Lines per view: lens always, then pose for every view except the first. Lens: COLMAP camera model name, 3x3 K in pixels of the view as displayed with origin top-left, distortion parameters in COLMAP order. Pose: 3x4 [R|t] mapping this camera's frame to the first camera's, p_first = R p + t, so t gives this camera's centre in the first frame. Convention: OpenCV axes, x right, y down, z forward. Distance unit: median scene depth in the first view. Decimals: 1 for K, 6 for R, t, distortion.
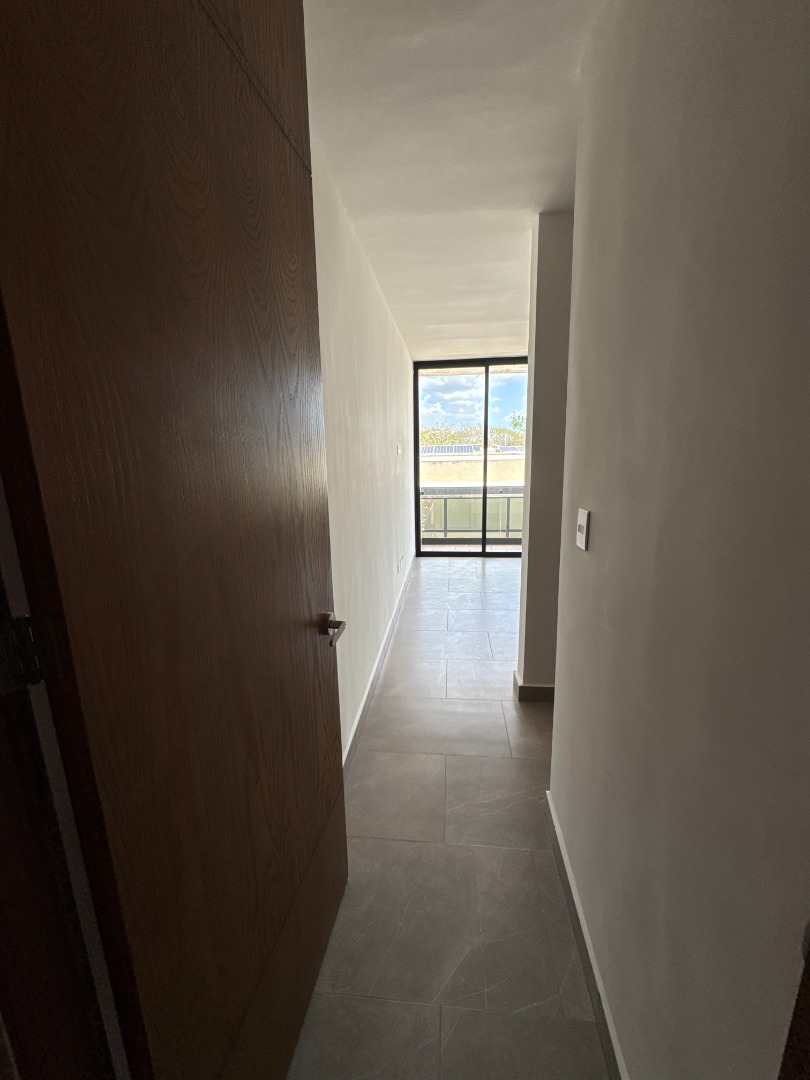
lens RADIAL K [[431.1, 0, 410.5], [0, 431.1, 538.6], [0, 0, 1]] dist [-0.004827, 0.000445]
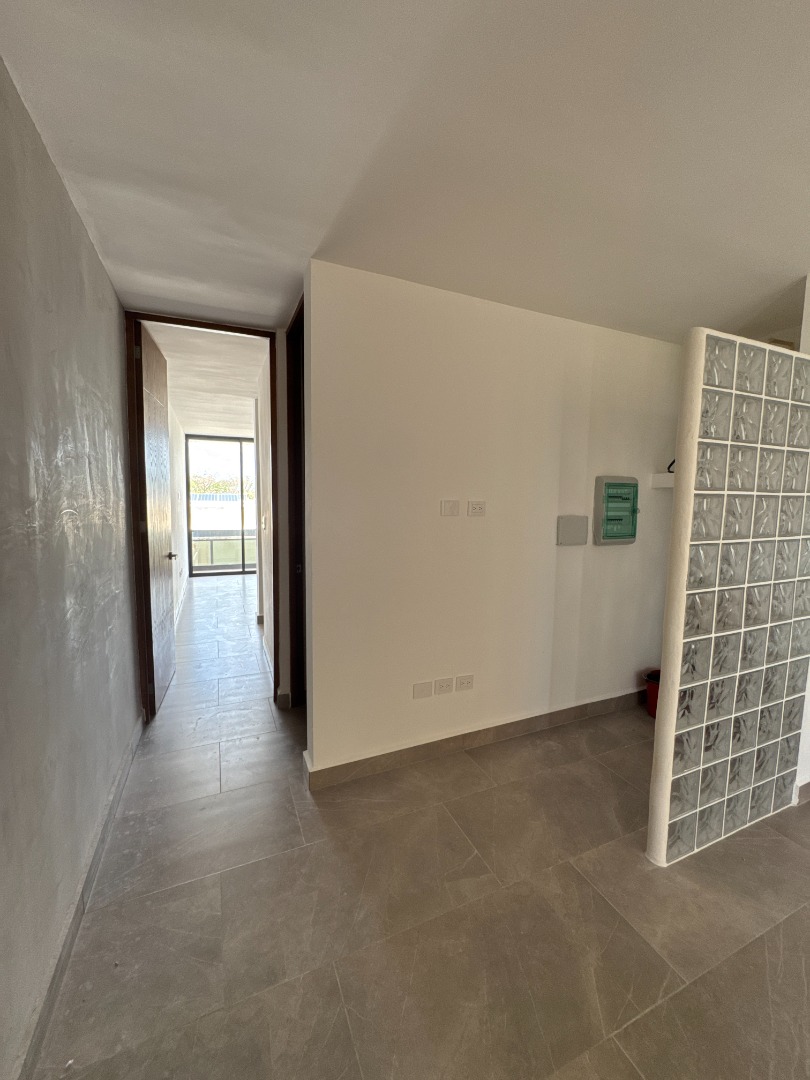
lens RADIAL K [[431.1, 0, 407.8], [0, 431.1, 545.7], [0, 0, 1]] dist [-0.004827, 0.000445]
pose [[0.872028, -0.016266, 0.489185, -0.045441], [0.064949, 0.994455, -0.082712, 0.095647], [-0.485127, 0.103899, 0.868249, -0.458546]]
